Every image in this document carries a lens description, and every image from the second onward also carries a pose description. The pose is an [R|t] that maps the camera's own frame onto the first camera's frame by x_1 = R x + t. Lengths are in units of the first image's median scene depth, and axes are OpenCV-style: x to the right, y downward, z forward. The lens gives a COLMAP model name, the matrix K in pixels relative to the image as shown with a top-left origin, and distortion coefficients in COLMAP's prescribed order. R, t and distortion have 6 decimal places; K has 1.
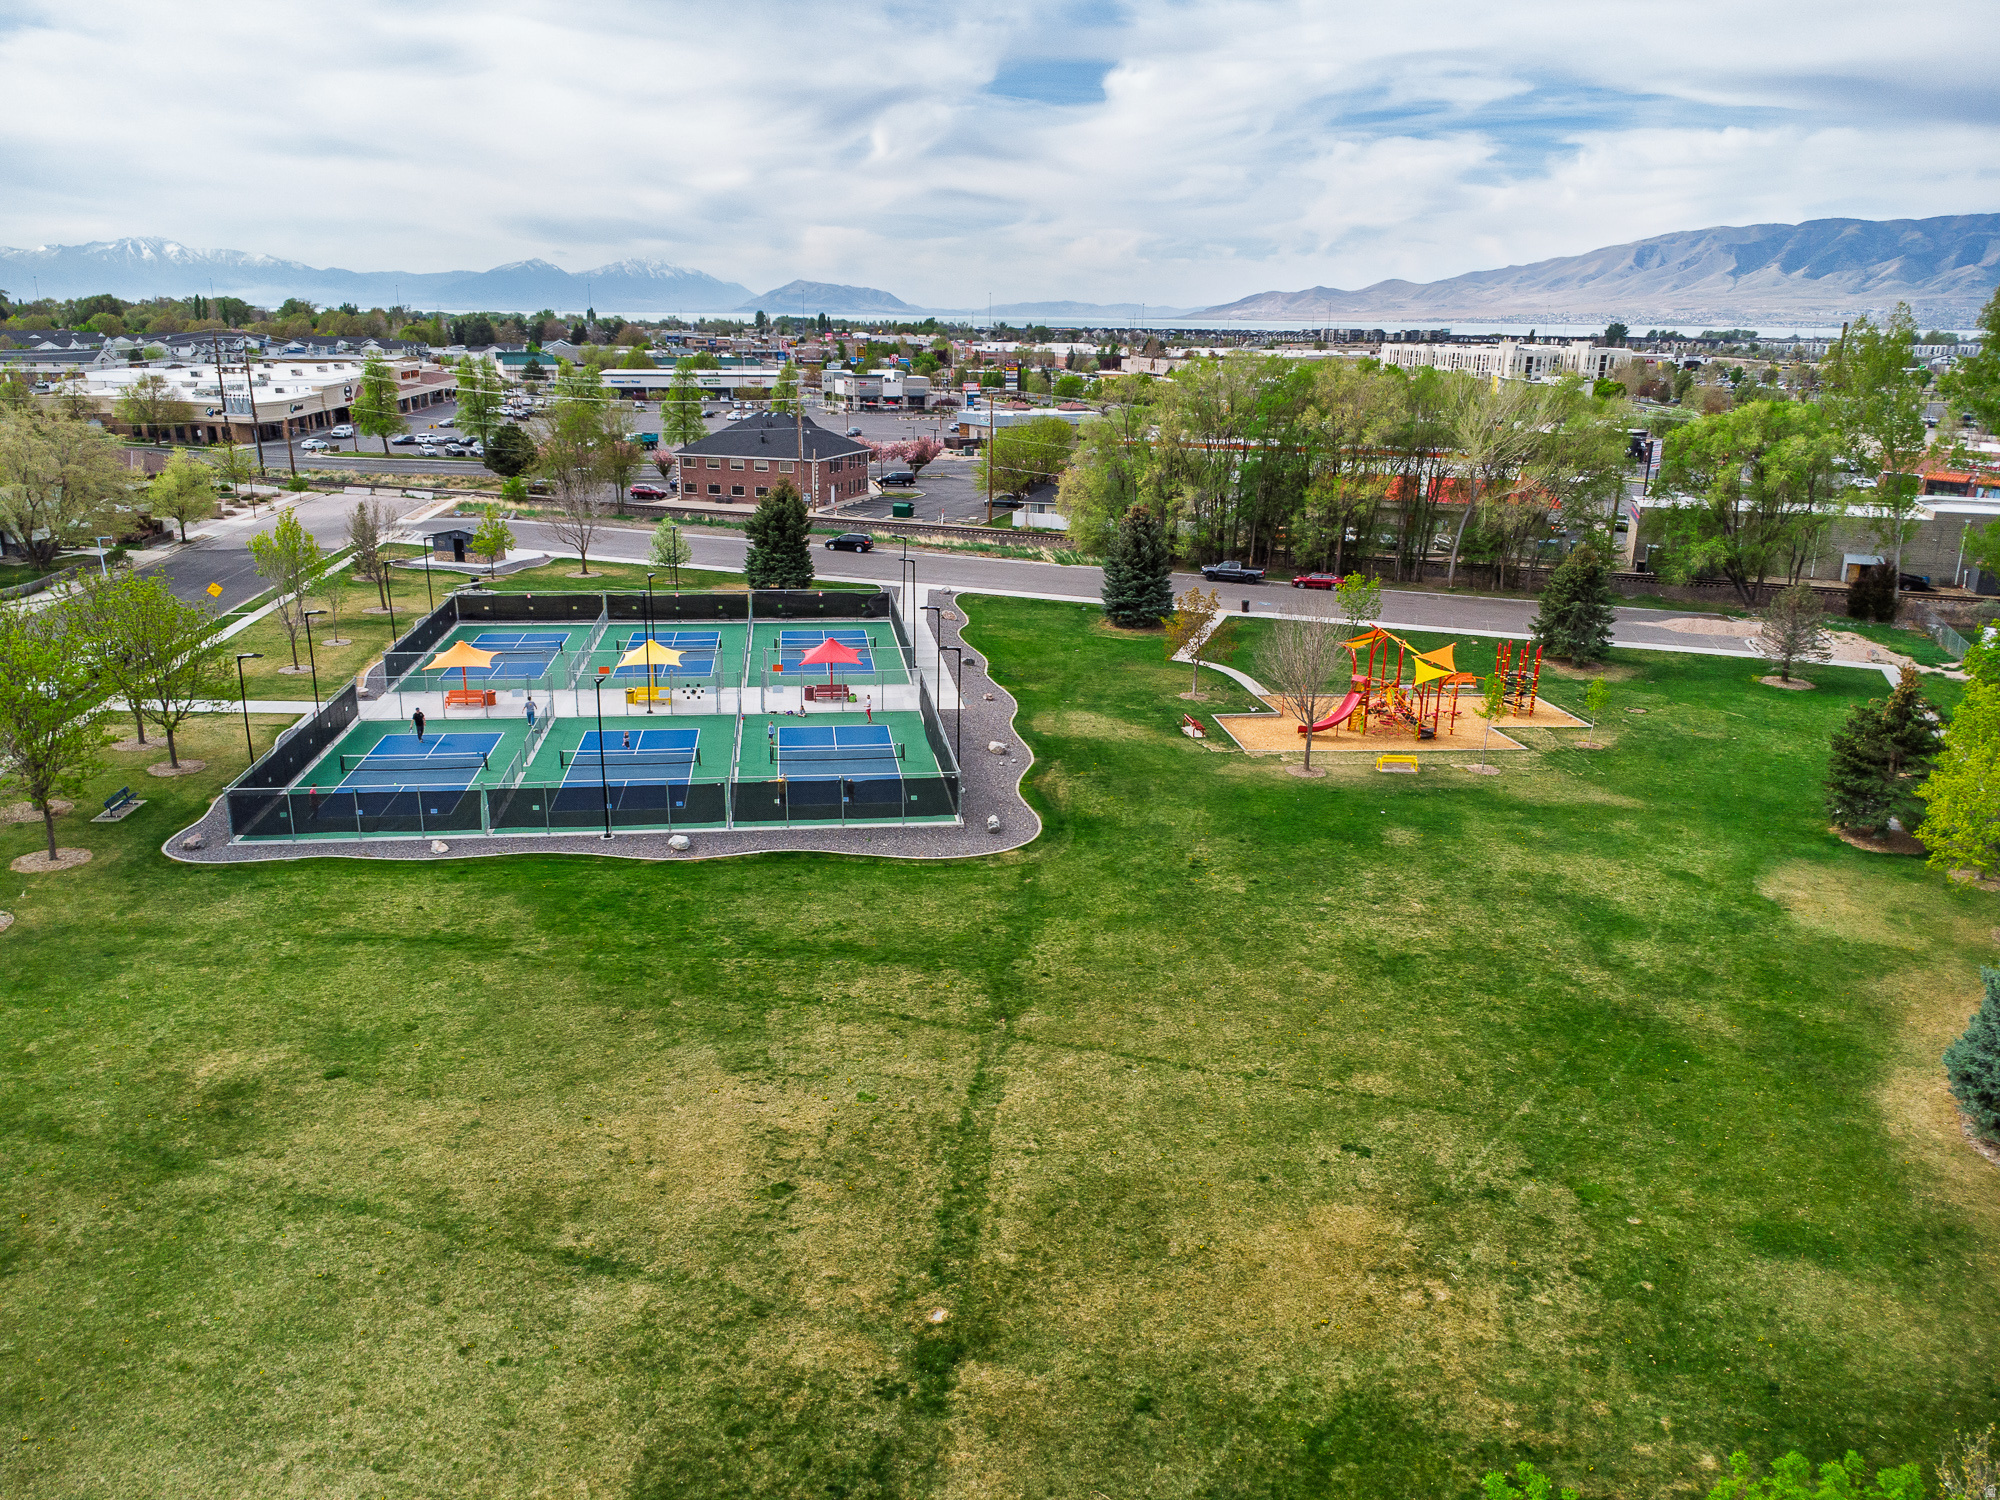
lens RADIAL K [[1435.4, 0, 1048.4], [0, 1435.4, 756.5], [0, 0, 1]] dist [0.008391, -0.006377]
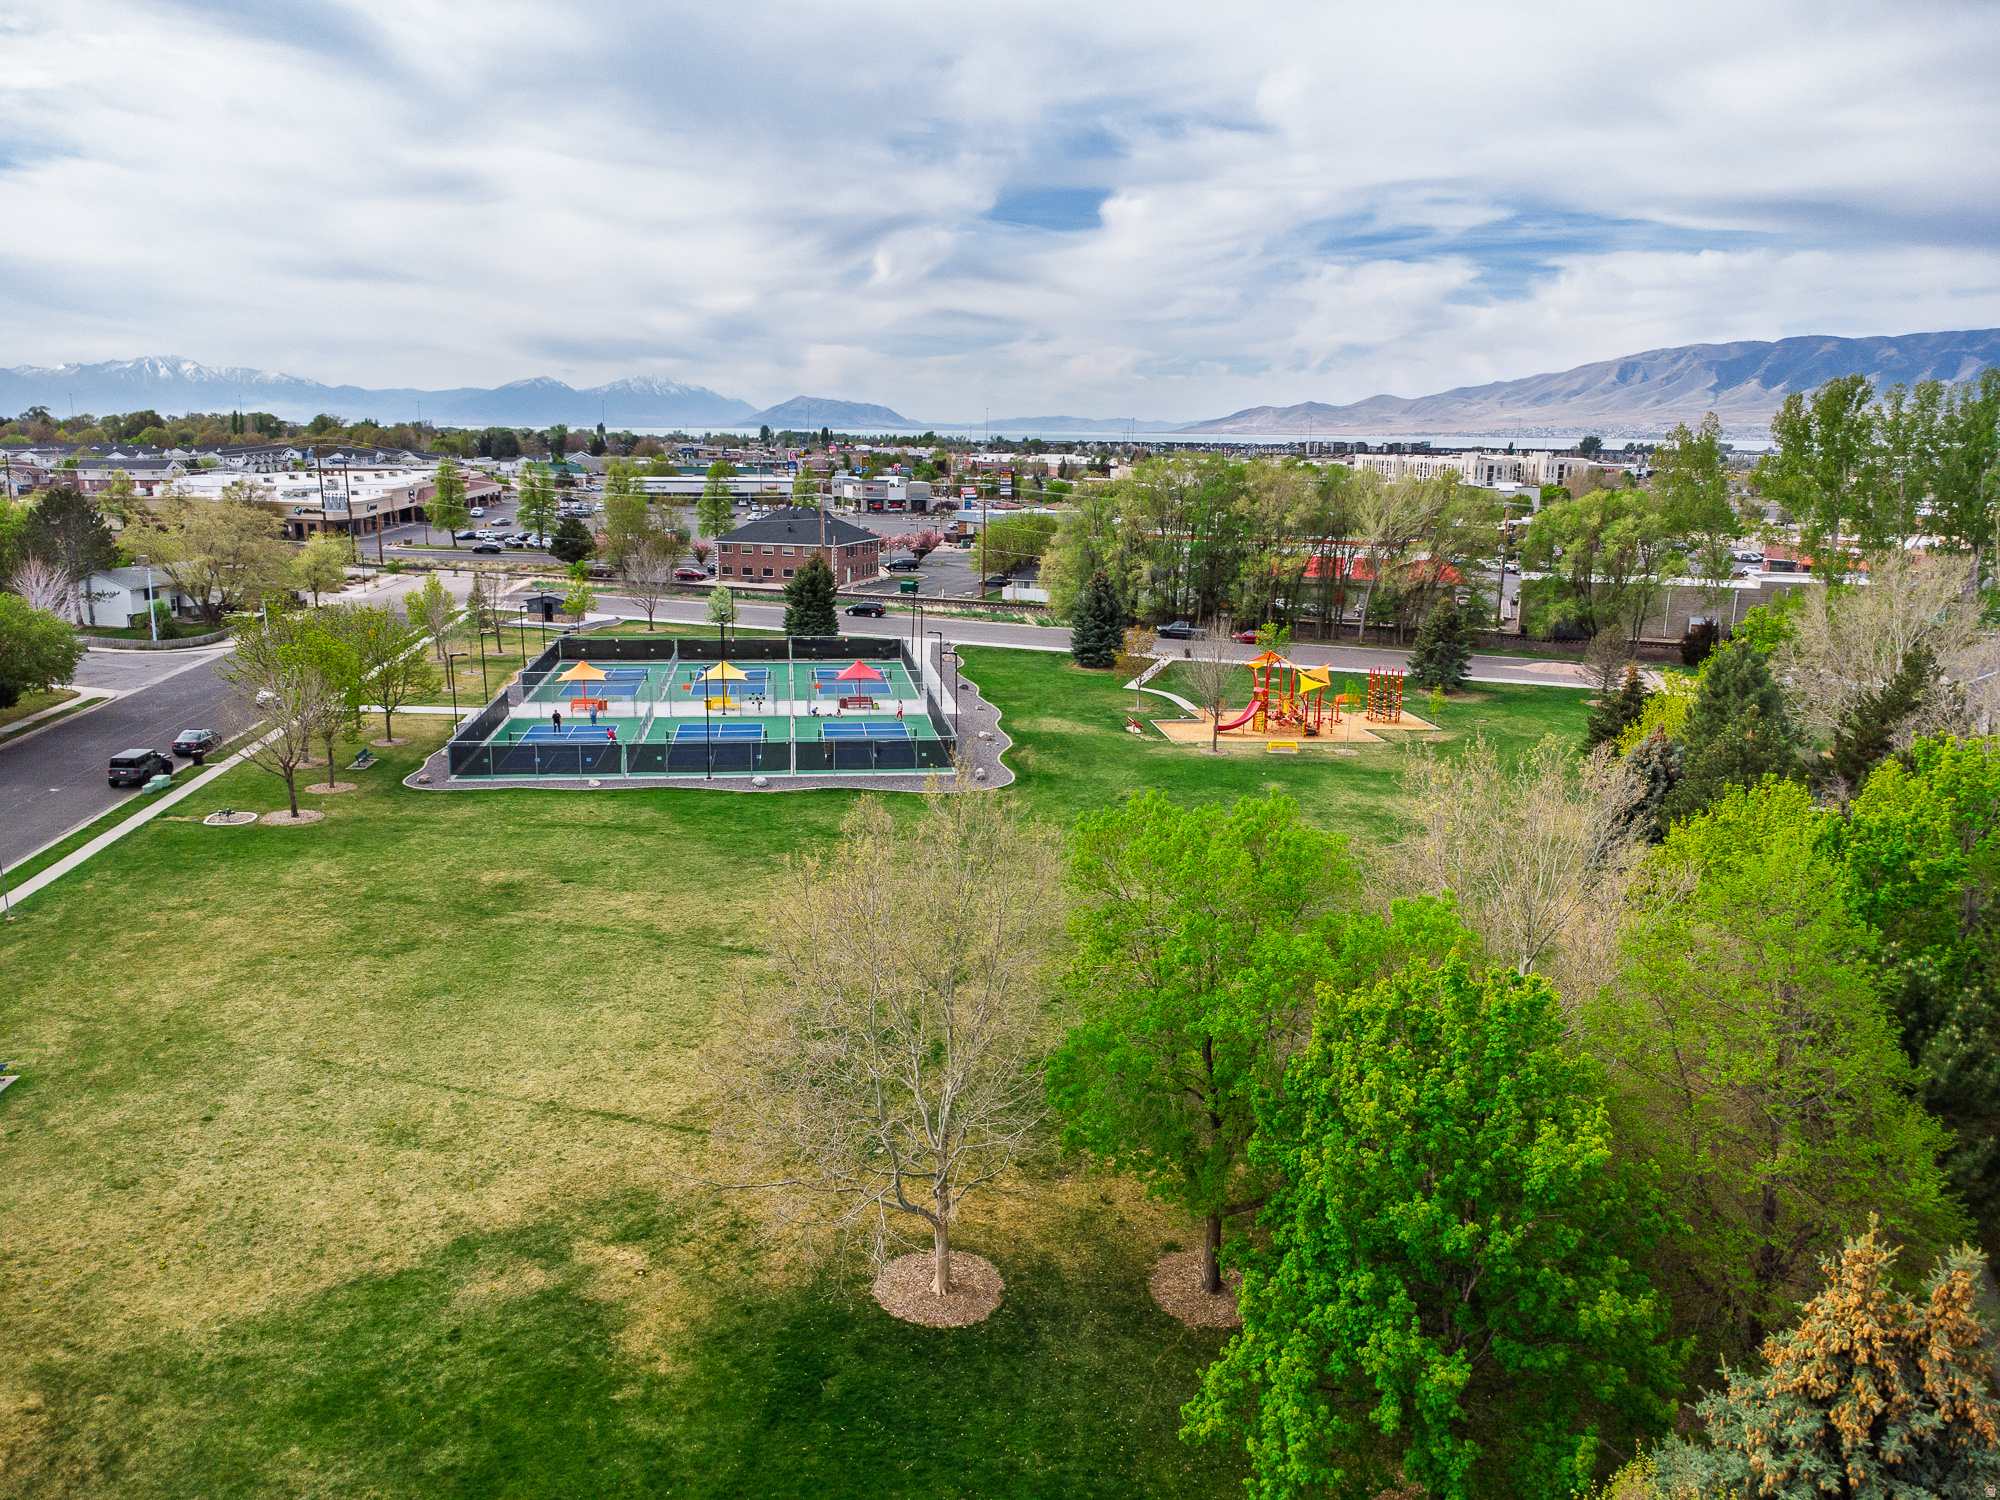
lens RADIAL K [[1448.7, 0, 1001.9], [0, 1448.7, 753.5], [0, 0, 1]] dist [0.002055, 0.006242]
pose [[0.999569, 0.005902, -0.028744, 0.006648], [-0.008133, 0.996912, -0.078104, 0.039263], [0.028195, 0.078304, 0.996531, -0.118083]]
